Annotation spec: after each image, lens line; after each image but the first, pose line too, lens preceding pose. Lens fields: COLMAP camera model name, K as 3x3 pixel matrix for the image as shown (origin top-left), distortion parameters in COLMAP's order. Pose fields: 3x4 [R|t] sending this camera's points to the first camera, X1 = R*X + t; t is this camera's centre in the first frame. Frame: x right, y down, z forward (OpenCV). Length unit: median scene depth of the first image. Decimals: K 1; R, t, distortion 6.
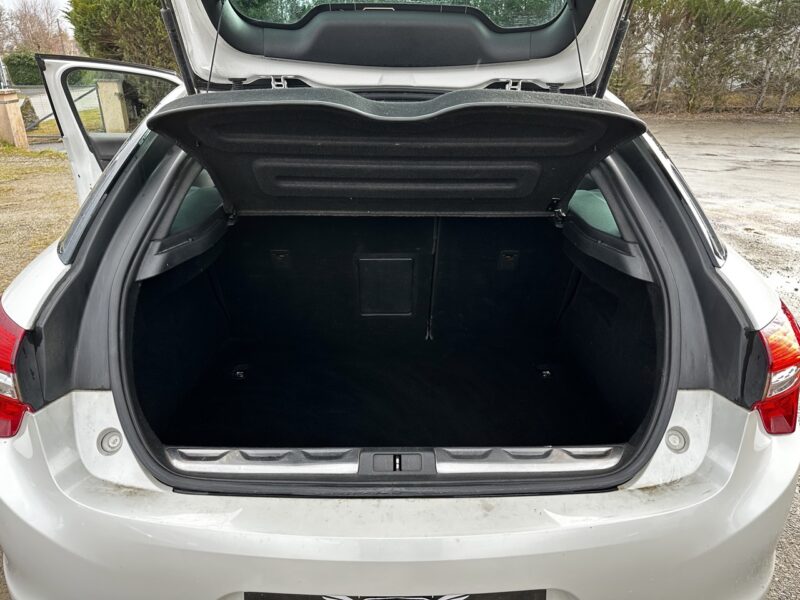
lens RADIAL K [[565.5, 0, 403.4], [0, 565.5, 297.4], [0, 0, 1]] dist [-0.001949, -0.002158]
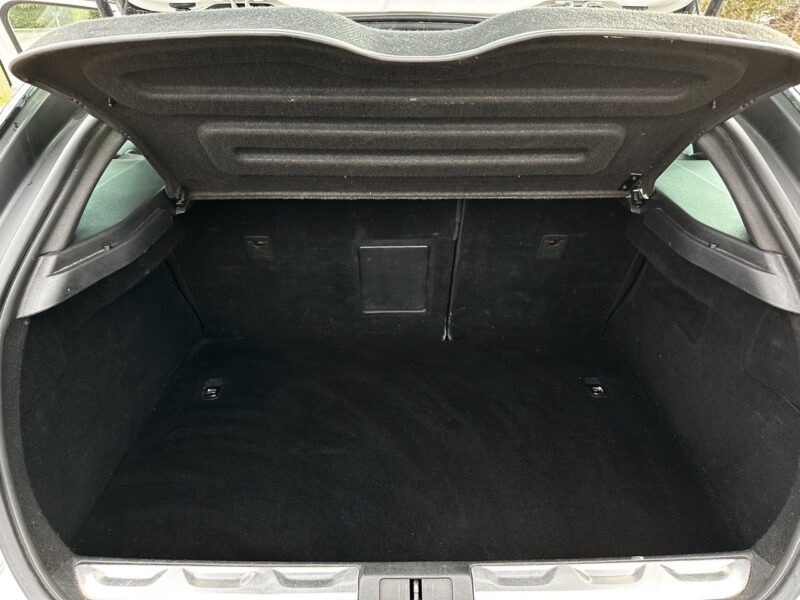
lens RADIAL K [[576.9, 0, 400.0], [0, 576.9, 300.0], [0, 0, 1]] dist [-0.020609, -0.005011]
pose [[0.999873, -0.003601, -0.015535, -0.015033], [0.004992, 0.995890, 0.090431, -0.095156], [0.015146, -0.090497, 0.995782, 0.301605]]
